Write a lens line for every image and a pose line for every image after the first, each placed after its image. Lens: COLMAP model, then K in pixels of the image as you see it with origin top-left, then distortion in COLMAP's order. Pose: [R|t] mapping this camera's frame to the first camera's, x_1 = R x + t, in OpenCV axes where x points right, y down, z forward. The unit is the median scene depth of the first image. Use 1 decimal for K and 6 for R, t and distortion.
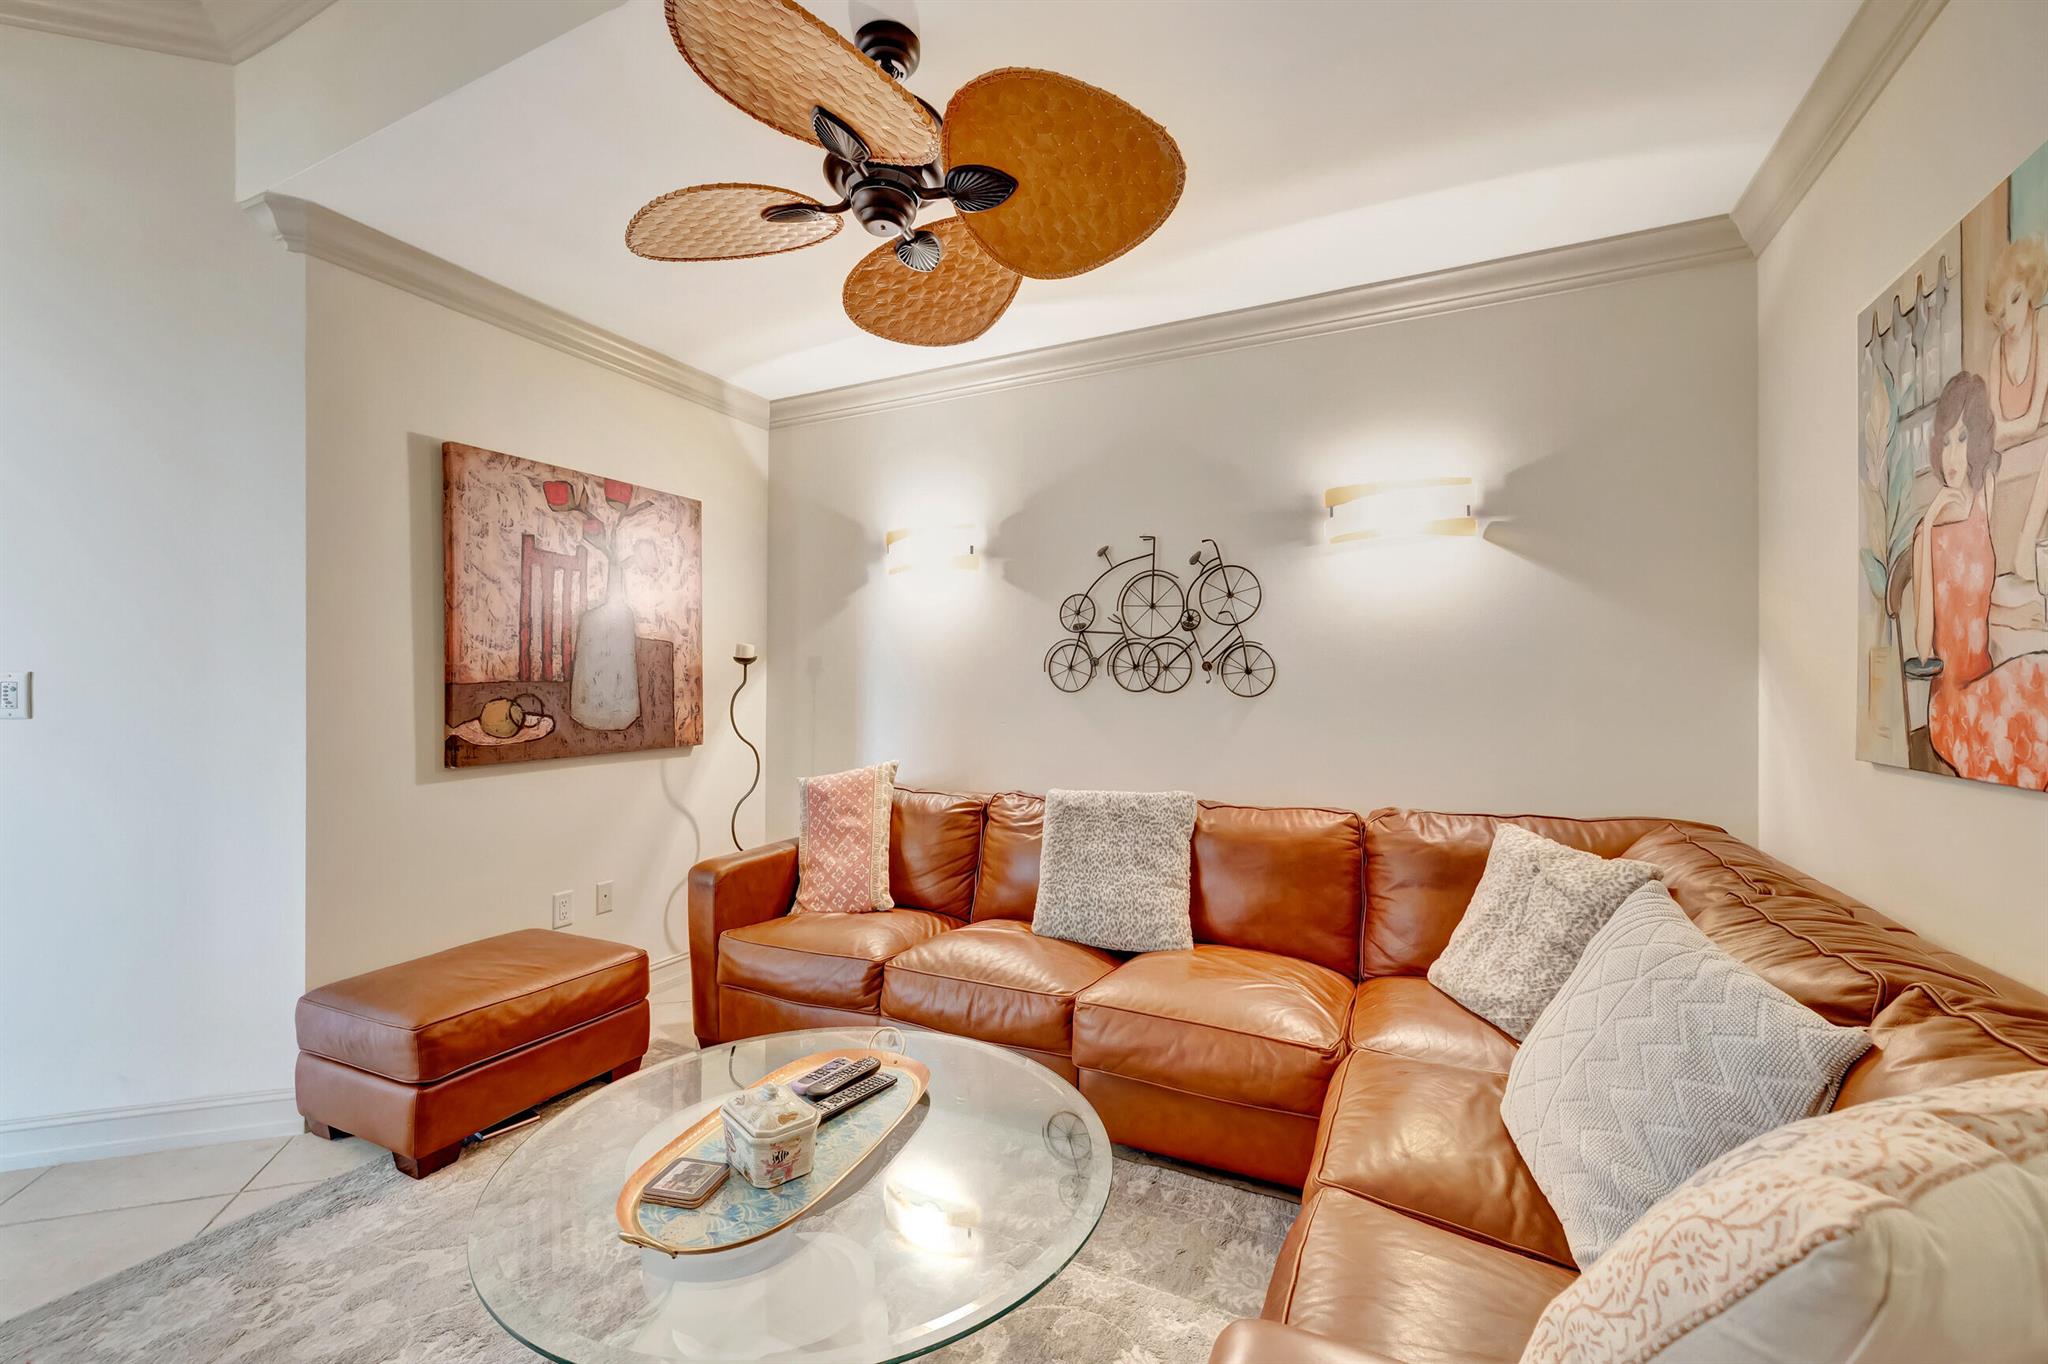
lens RADIAL K [[874.4, 0, 1013.6], [0, 874.4, 681.4], [0, 0, 1]] dist [0.000984, -0.000346]
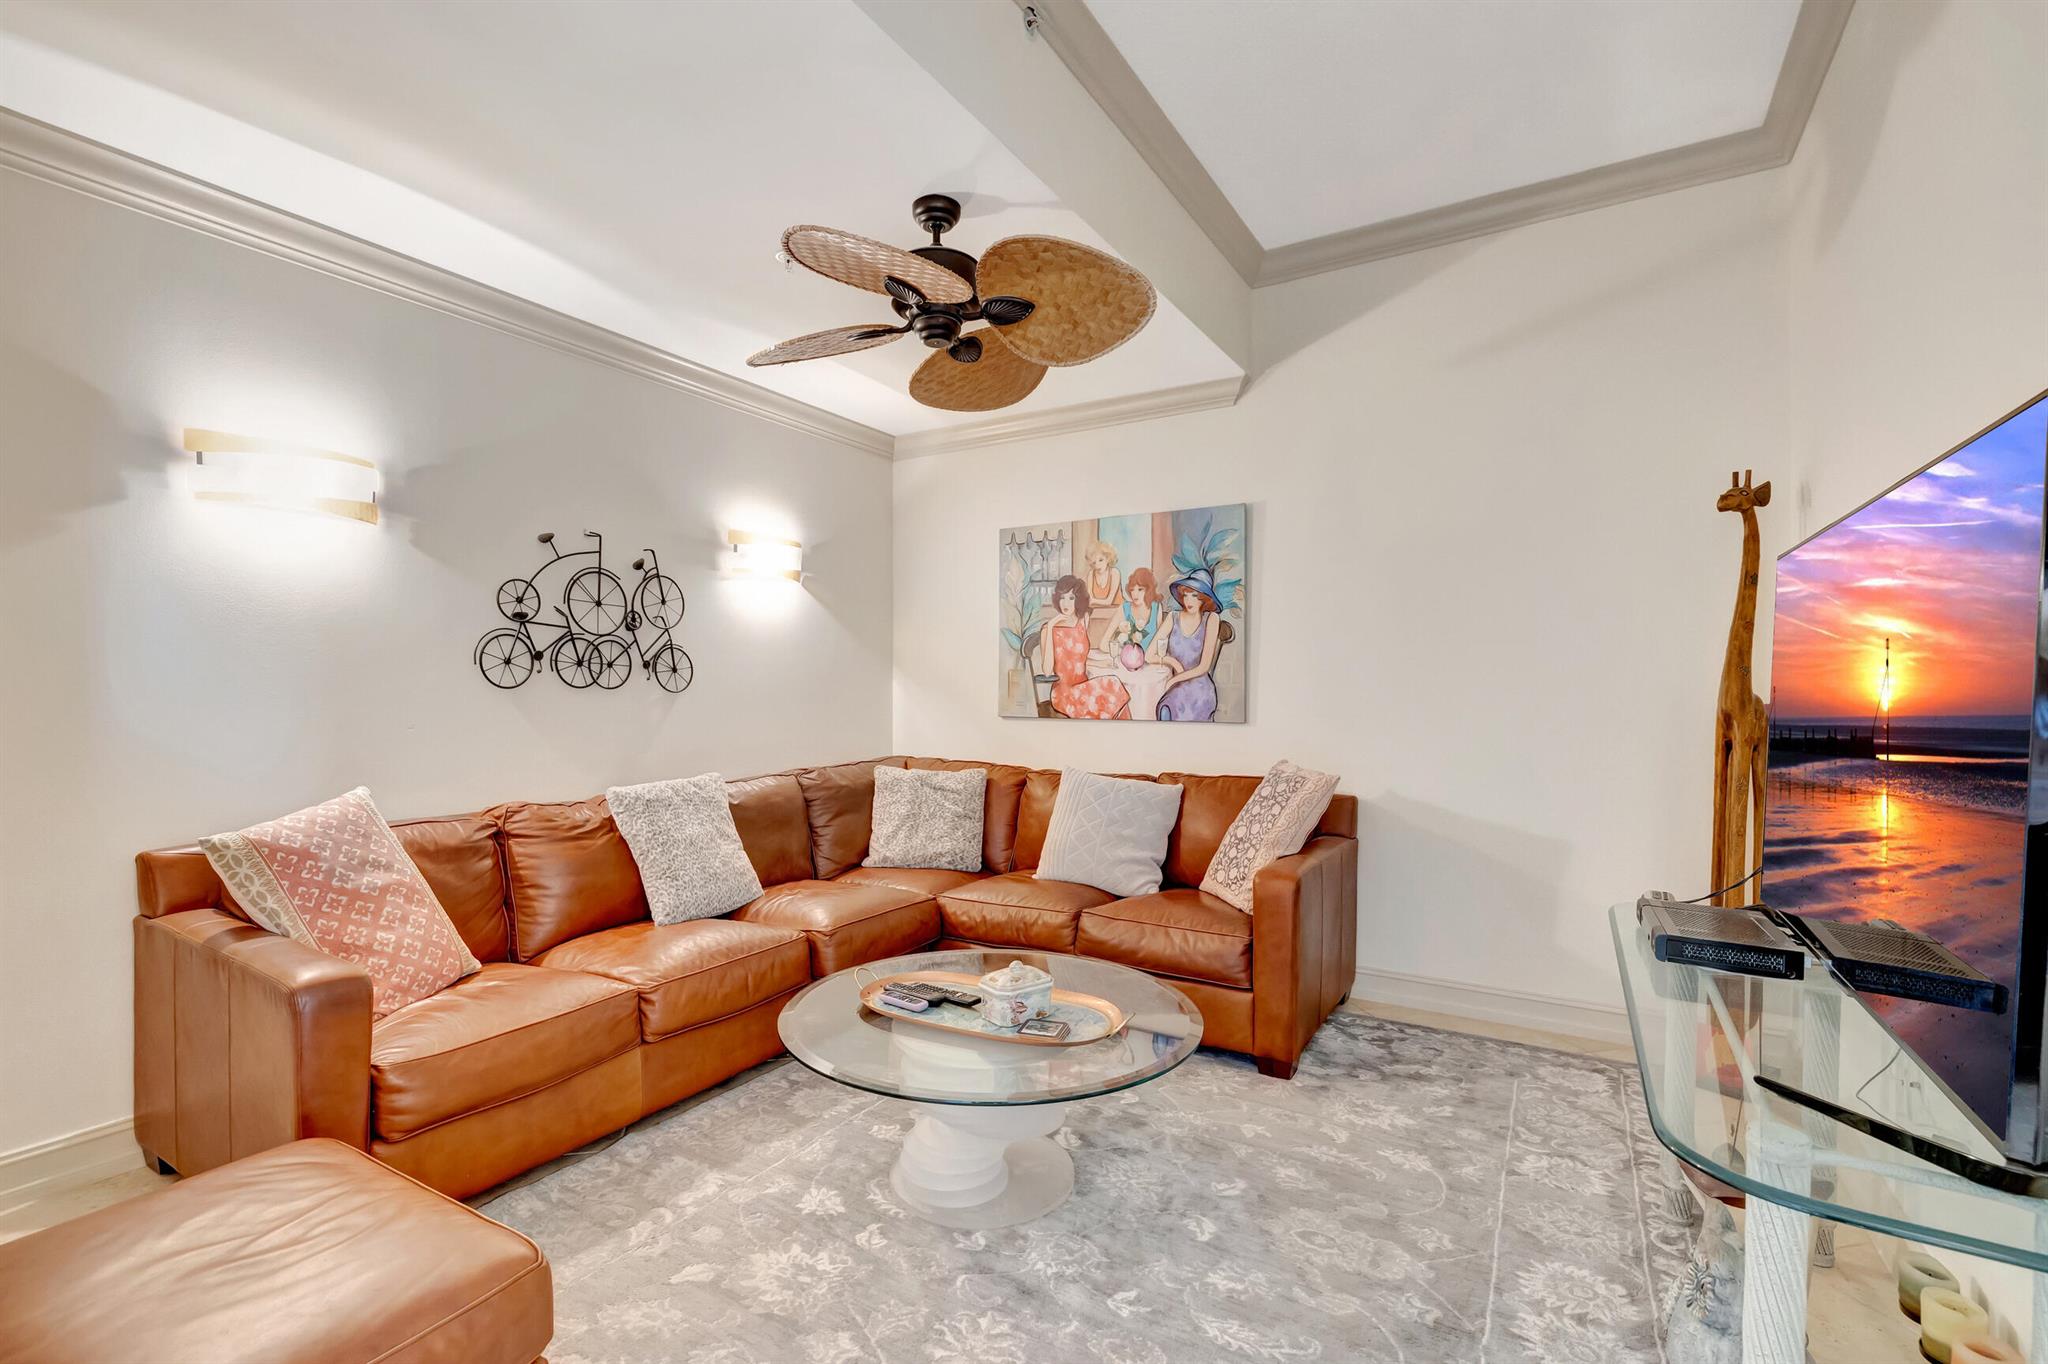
lens RADIAL K [[905.7, 0, 1015.1], [0, 905.7, 683.3], [0, 0, 1]] dist [-0.008247, 0.001321]
pose [[0.071685, 0.001860, 0.997426, -0.861821], [-0.012873, 0.999917, -0.000940, 0.001167], [-0.997344, -0.012773, 0.071703, 0.450003]]
